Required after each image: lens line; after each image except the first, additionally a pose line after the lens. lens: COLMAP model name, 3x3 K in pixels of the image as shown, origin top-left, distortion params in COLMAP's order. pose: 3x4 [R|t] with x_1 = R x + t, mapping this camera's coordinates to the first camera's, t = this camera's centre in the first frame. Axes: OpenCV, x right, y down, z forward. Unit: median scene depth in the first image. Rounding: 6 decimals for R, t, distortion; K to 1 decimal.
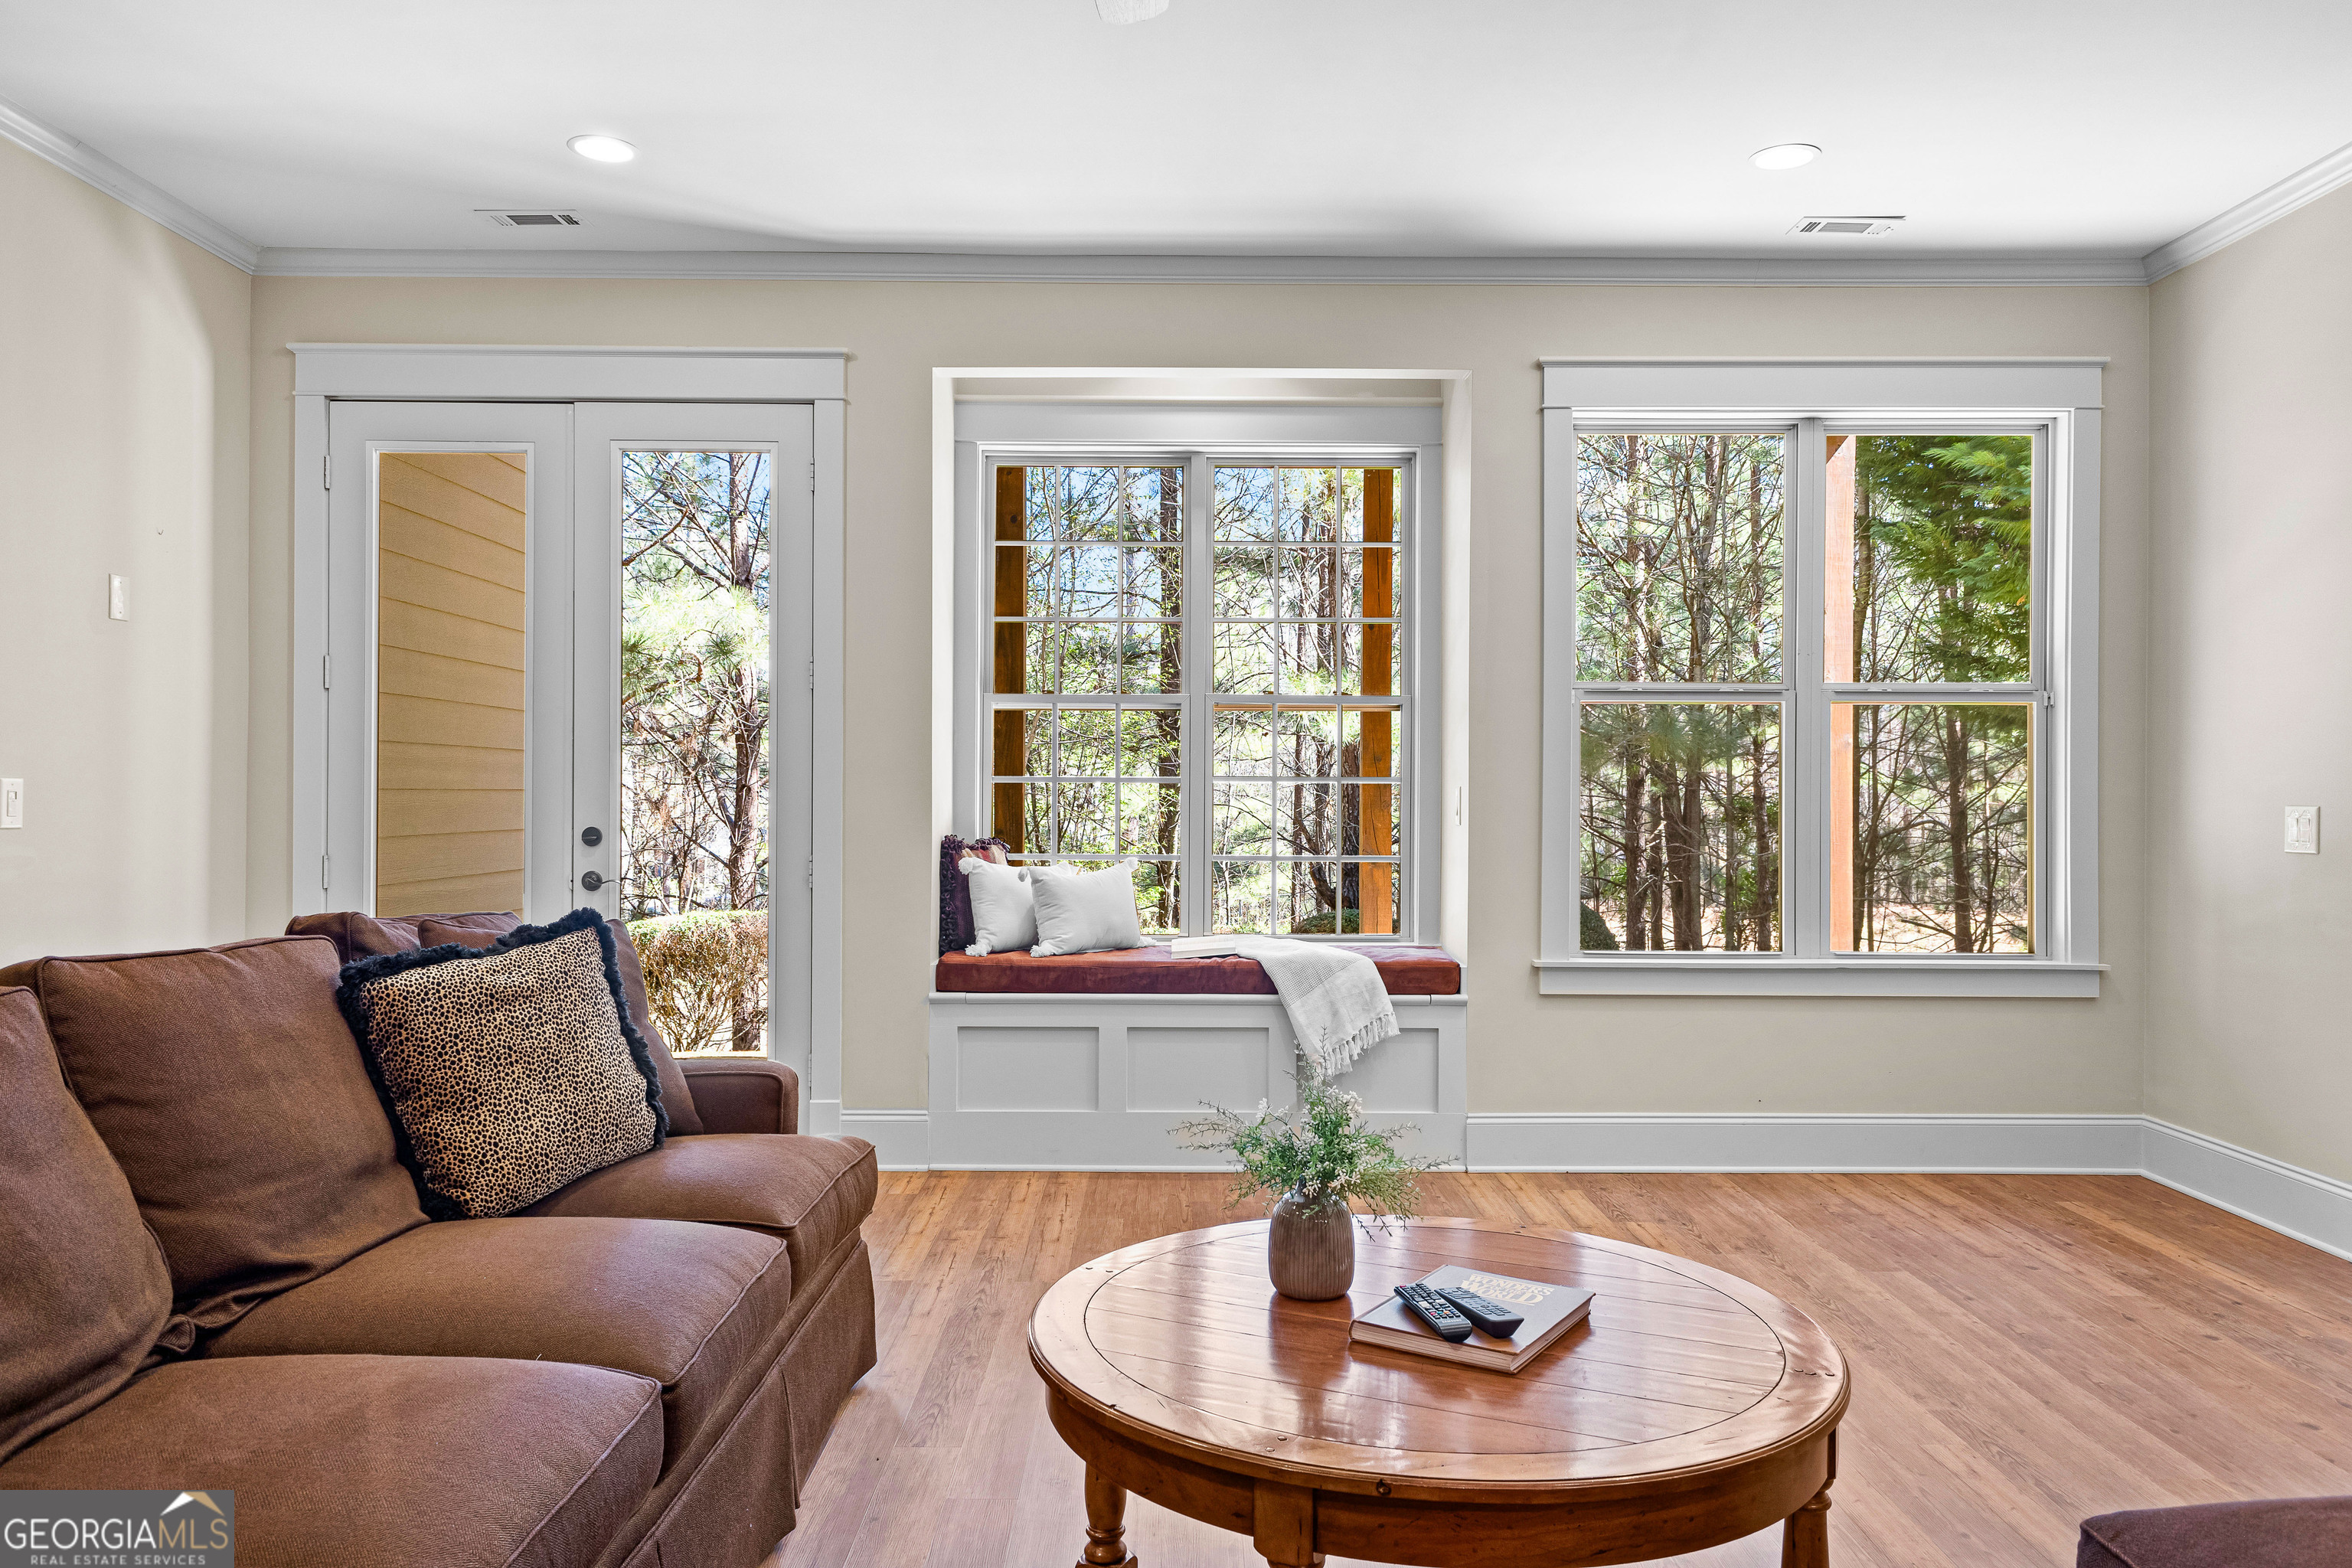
lens RADIAL K [[1583.1, 0, 1176.0], [0, 1583.1, 784.0], [0, 0, 1]] dist [0.002309, 0.000339]
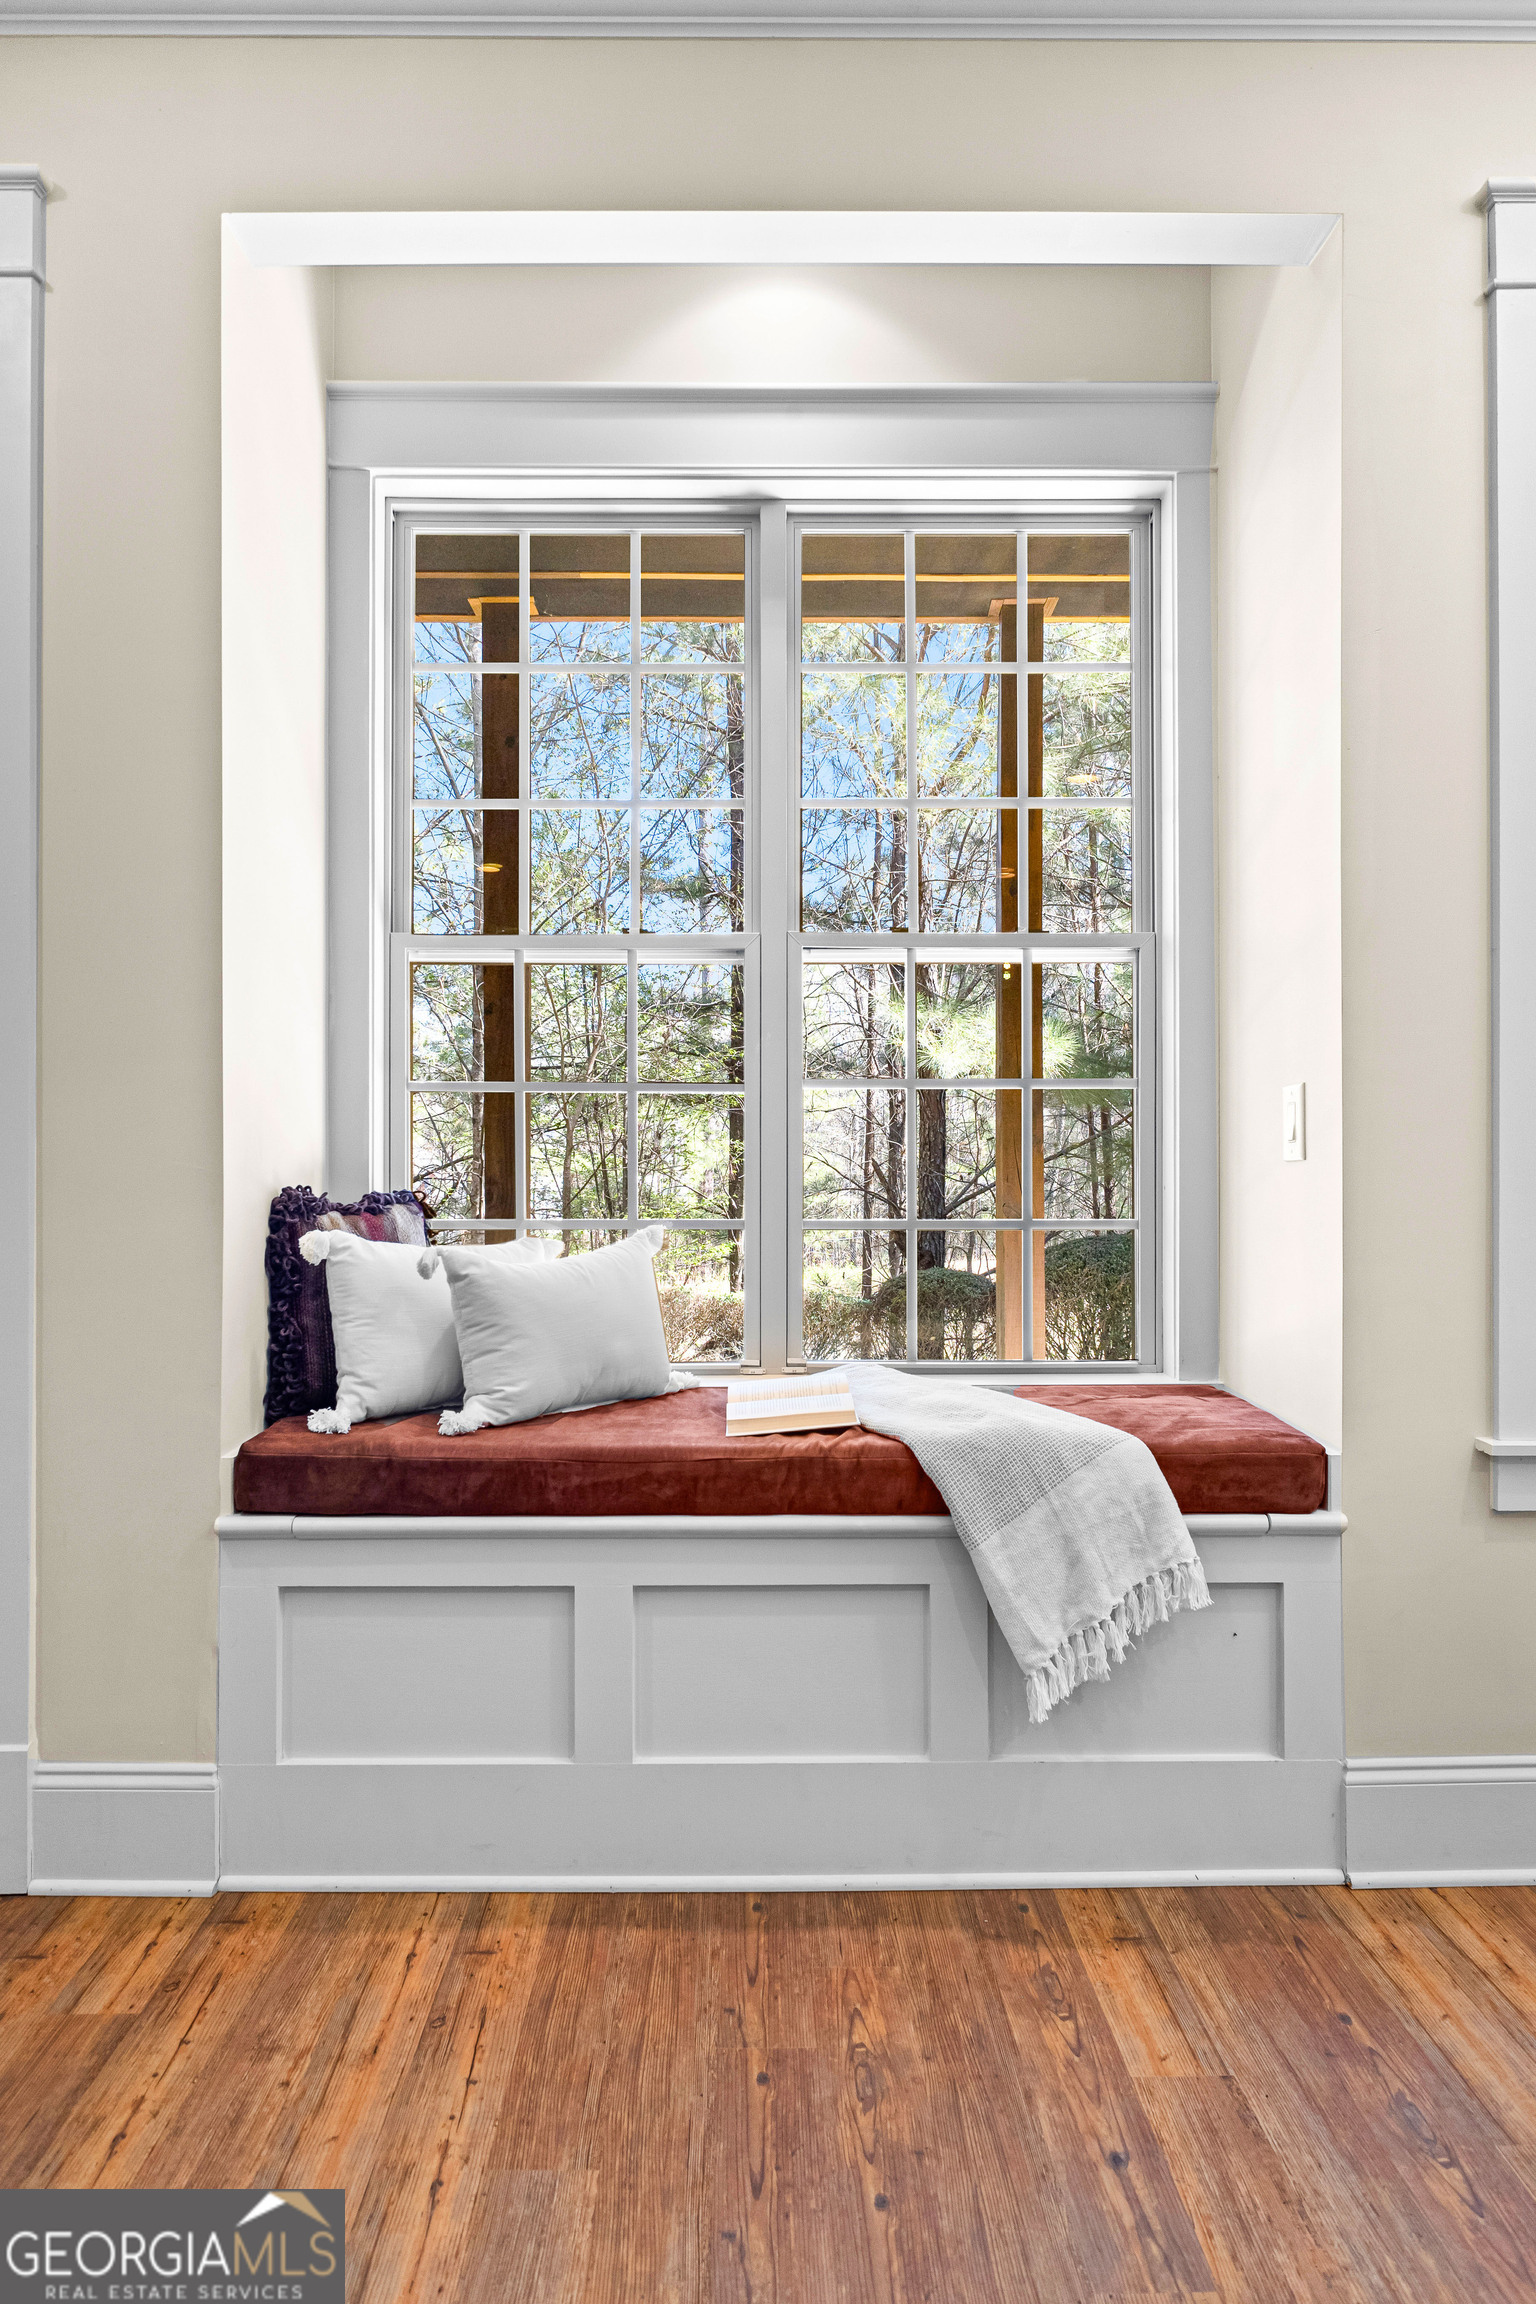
lens RADIAL K [[1388.1, 0, 726.5], [0, 1388.1, 1150.2], [0, 0, 1]] dist [-0.000121, 0.000095]
pose [[0.999886, -0.006034, -0.013875, 0.003760], [0.006111, 0.999966, 0.005504, 0.019768], [0.013841, -0.005588, 0.999889, 0.576499]]
